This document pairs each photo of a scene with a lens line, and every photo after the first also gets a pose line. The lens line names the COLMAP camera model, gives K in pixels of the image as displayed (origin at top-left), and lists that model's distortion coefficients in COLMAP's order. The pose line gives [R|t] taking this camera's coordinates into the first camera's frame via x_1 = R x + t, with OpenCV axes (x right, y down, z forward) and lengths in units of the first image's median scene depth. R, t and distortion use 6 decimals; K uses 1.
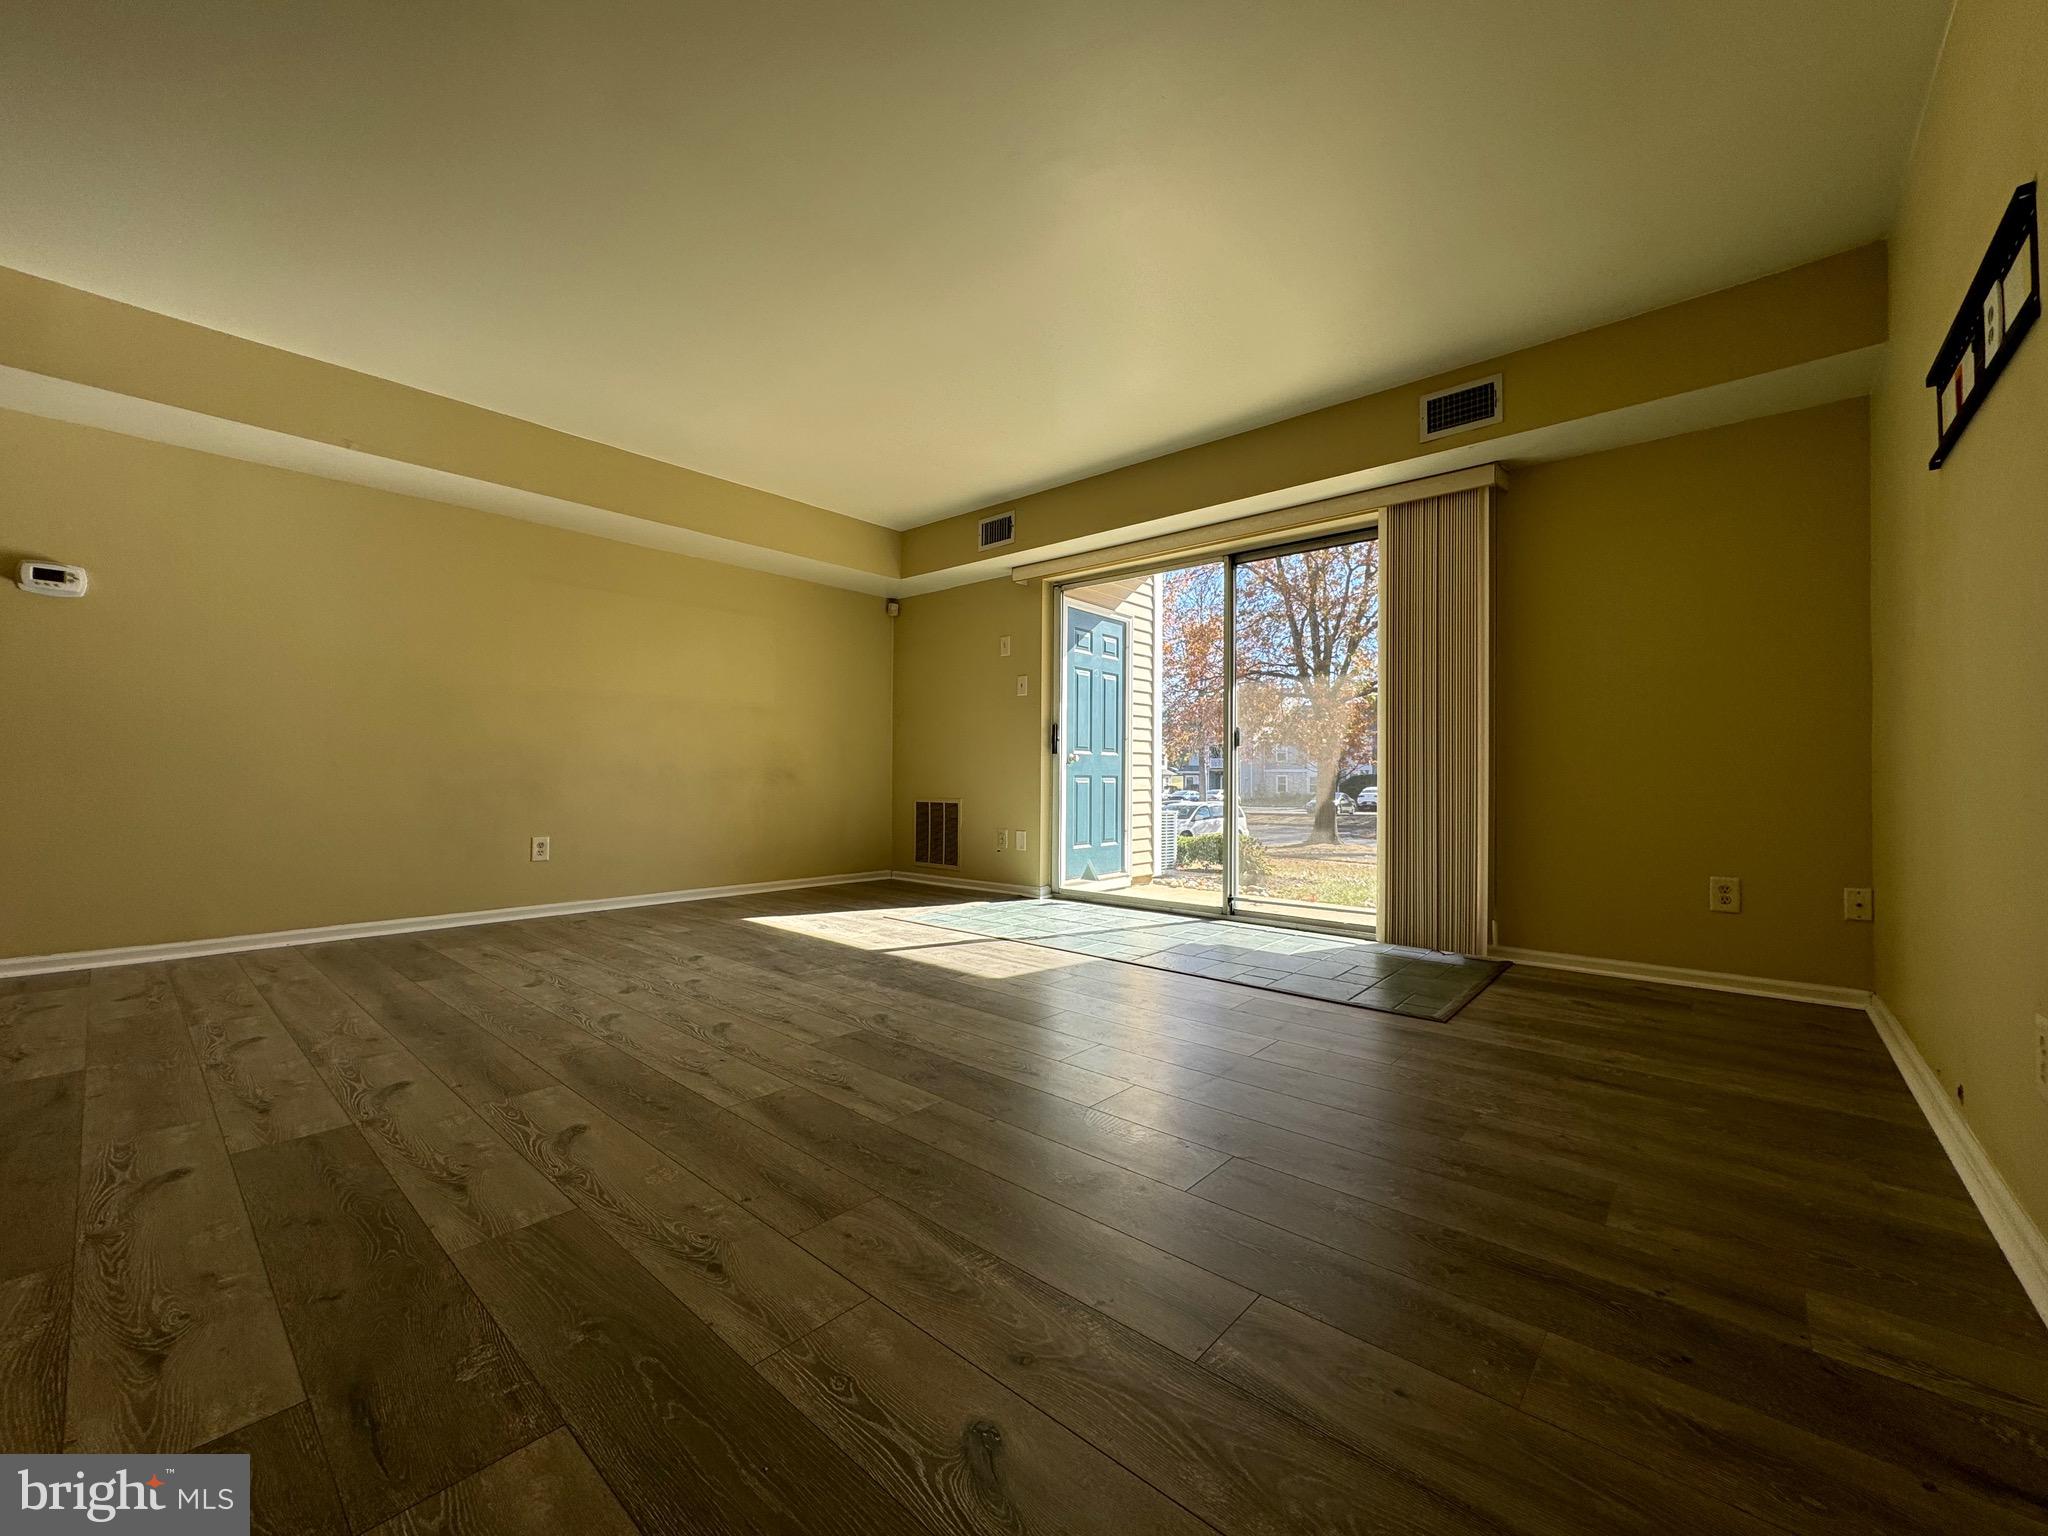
lens RADIAL K [[813.0, 0, 1024.0], [0, 813.0, 768.0], [0, 0, 1]] dist [-0.013048, 0.004326]
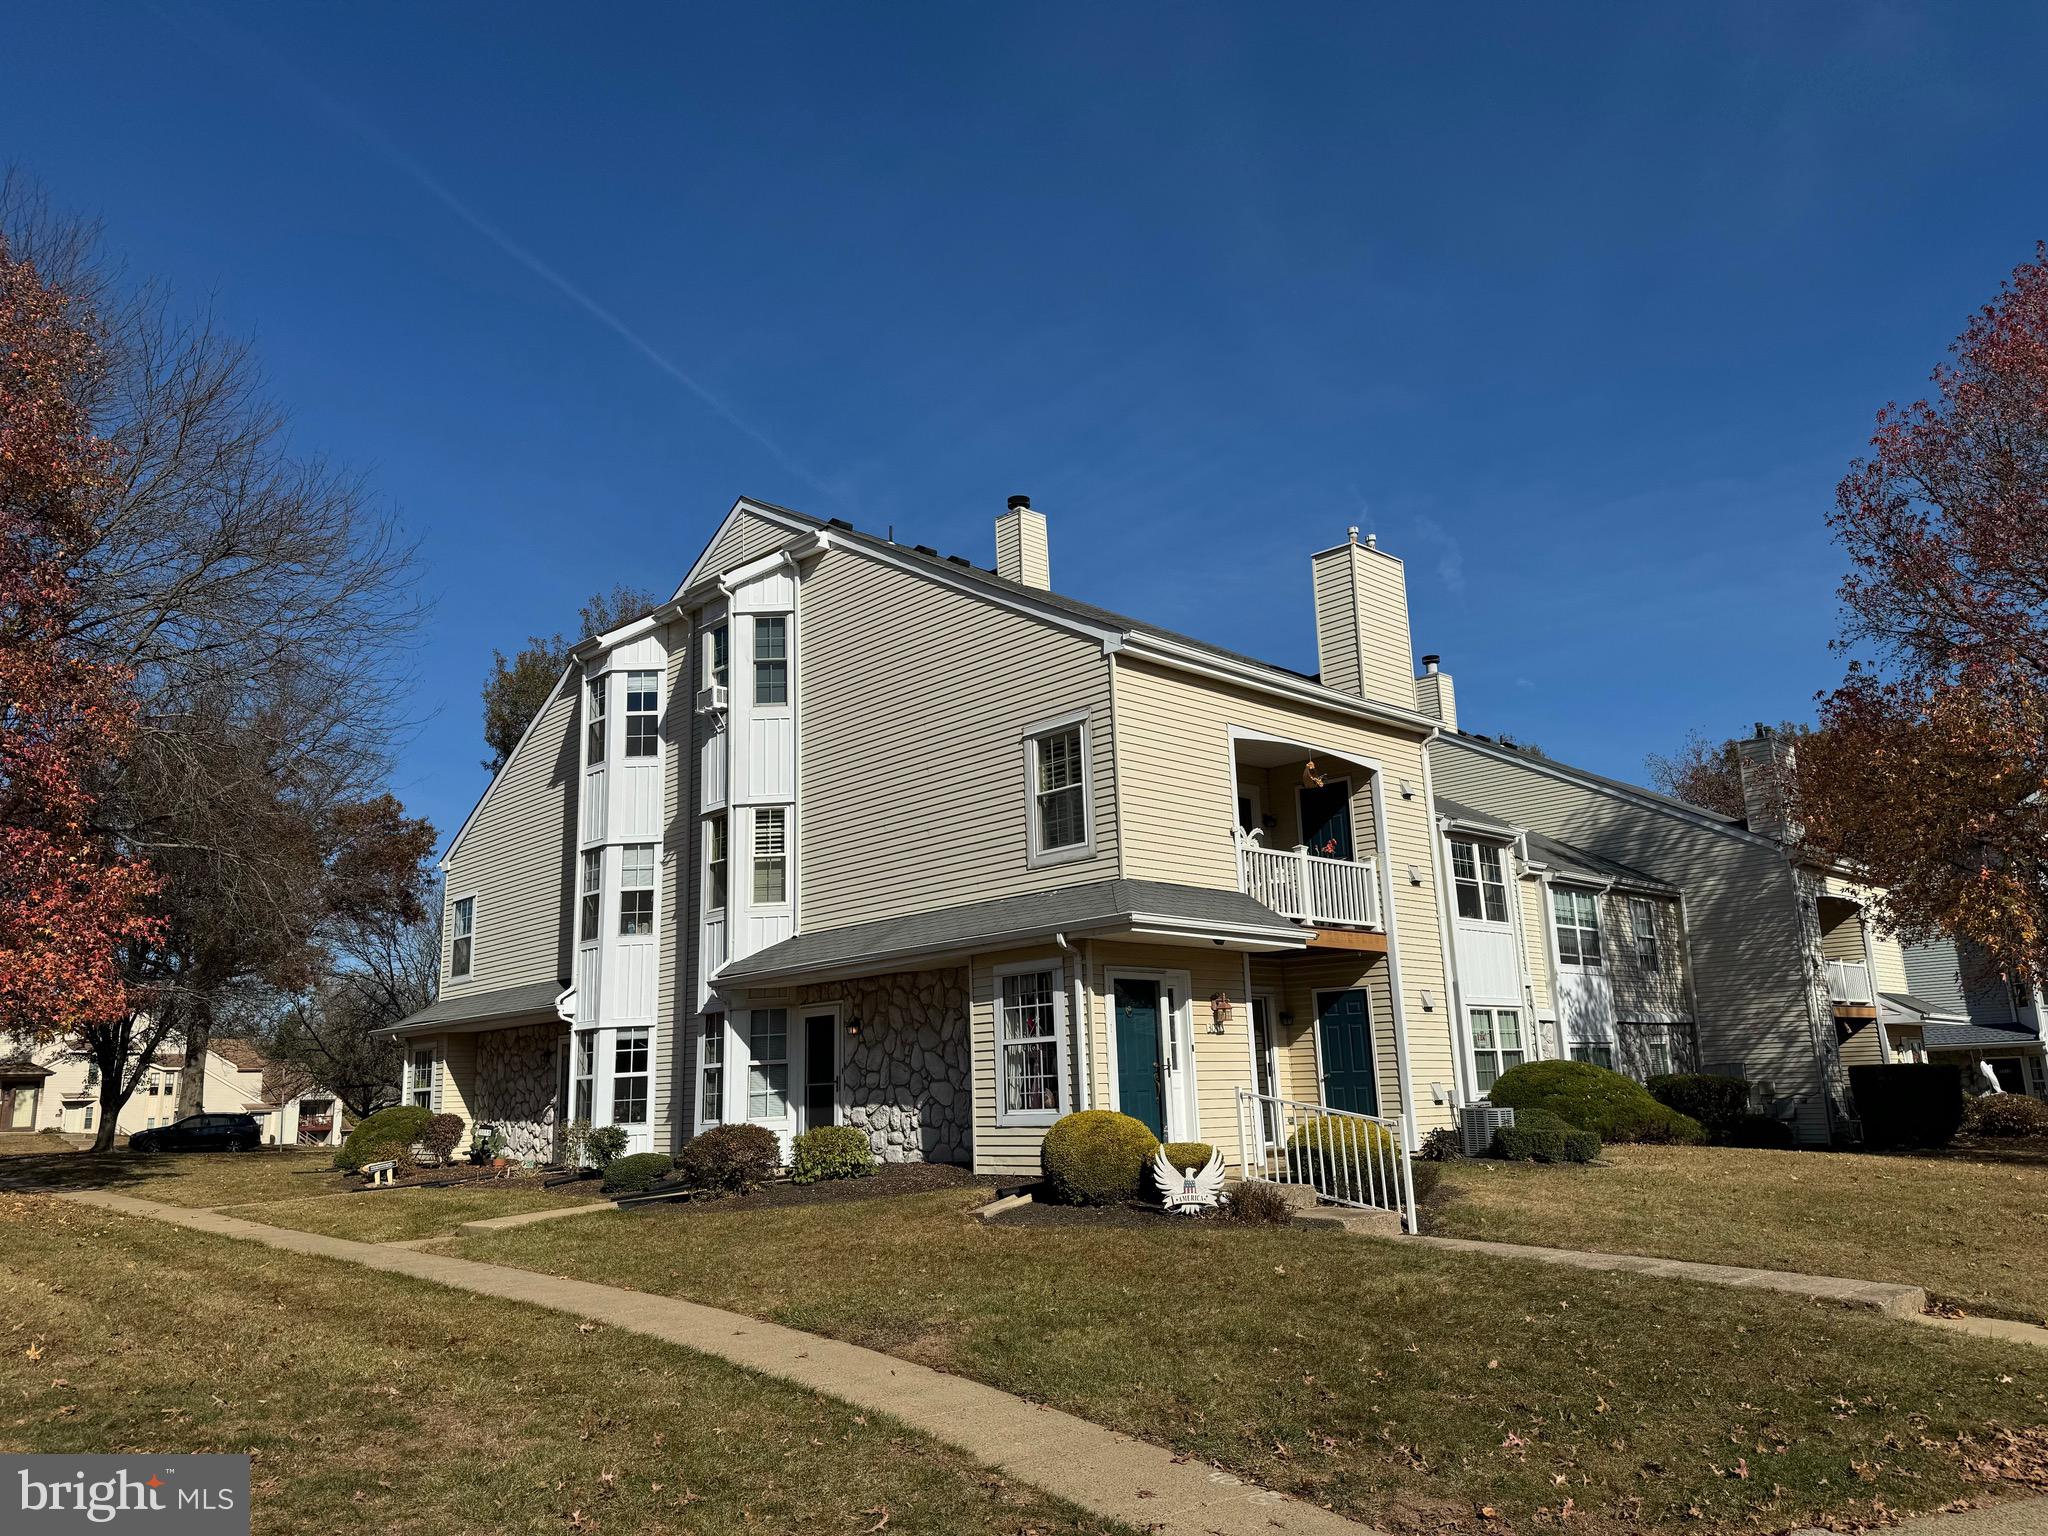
lens RADIAL K [[1419.8, 0, 1024.0], [0, 1419.8, 768.0], [0, 0, 1]] dist [0.193078, -0.341478]
pose [[-0.086093, -0.223081, -0.970991, 3.168439], [0.042480, 0.972901, -0.227286, 0.020578], [0.995381, -0.060815, -0.074284, 0.547139]]
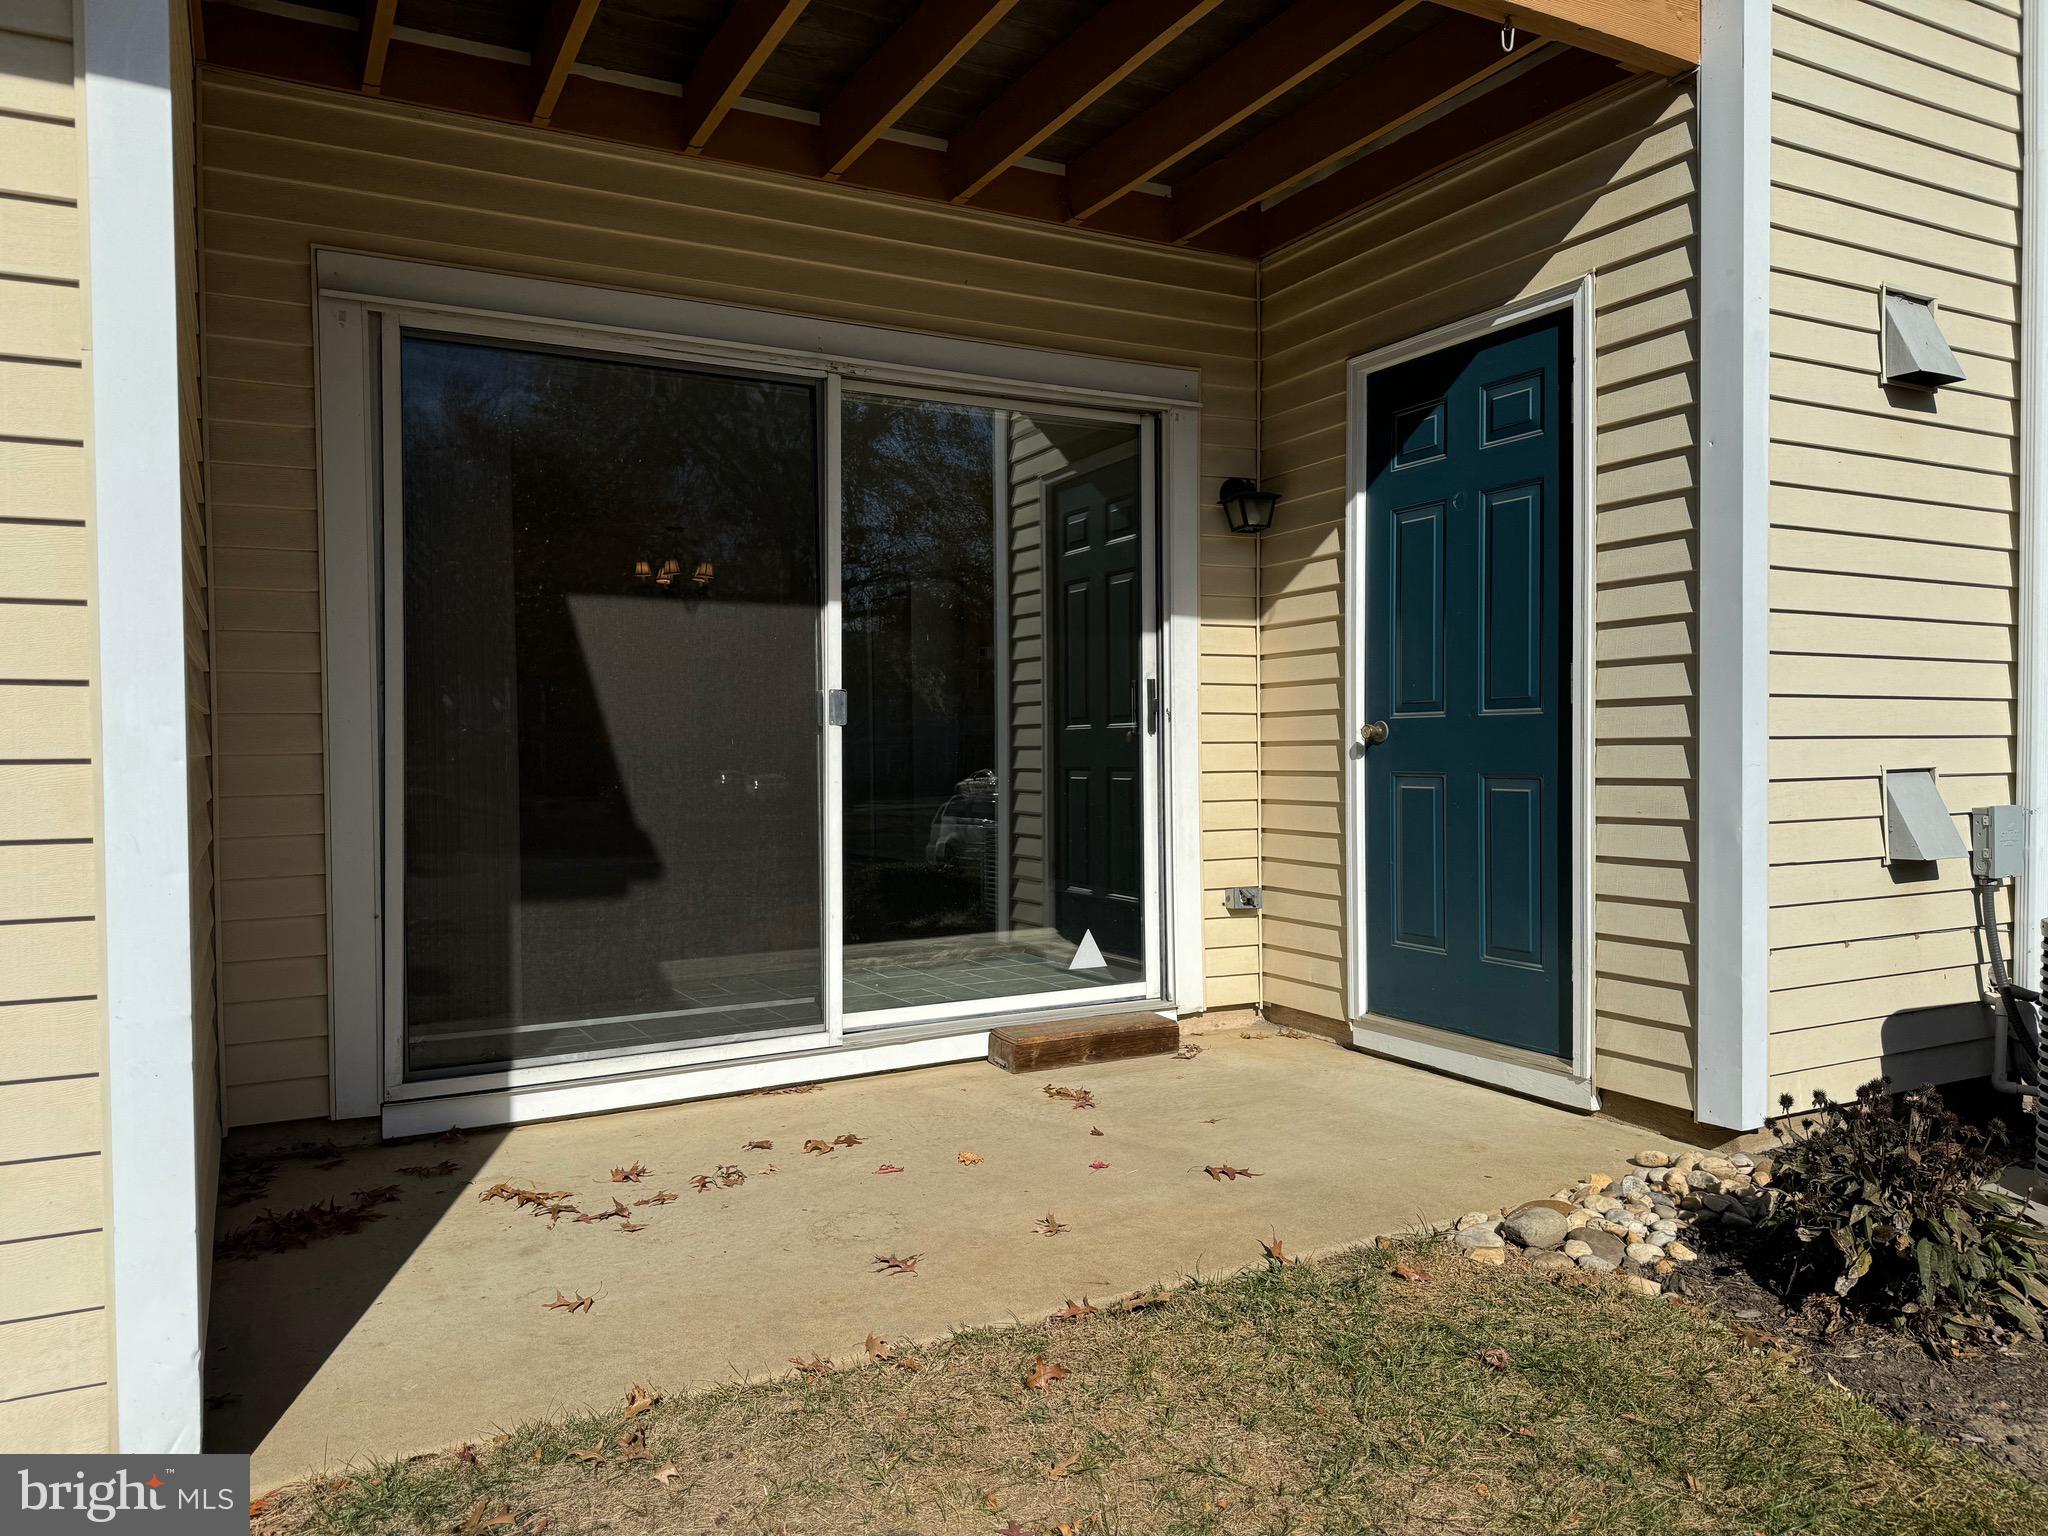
lens RADIAL K [[1449.8, 0, 1019.9], [0, 1449.8, 772.8], [0, 0, 1]] dist [0.075695, -0.095973]
pose [[-0.349295, 0.013346, -0.936918, 0.763010], [0.017090, 0.999823, 0.007871, 0.000636], [0.936857, -0.013263, -0.349461, 0.996989]]
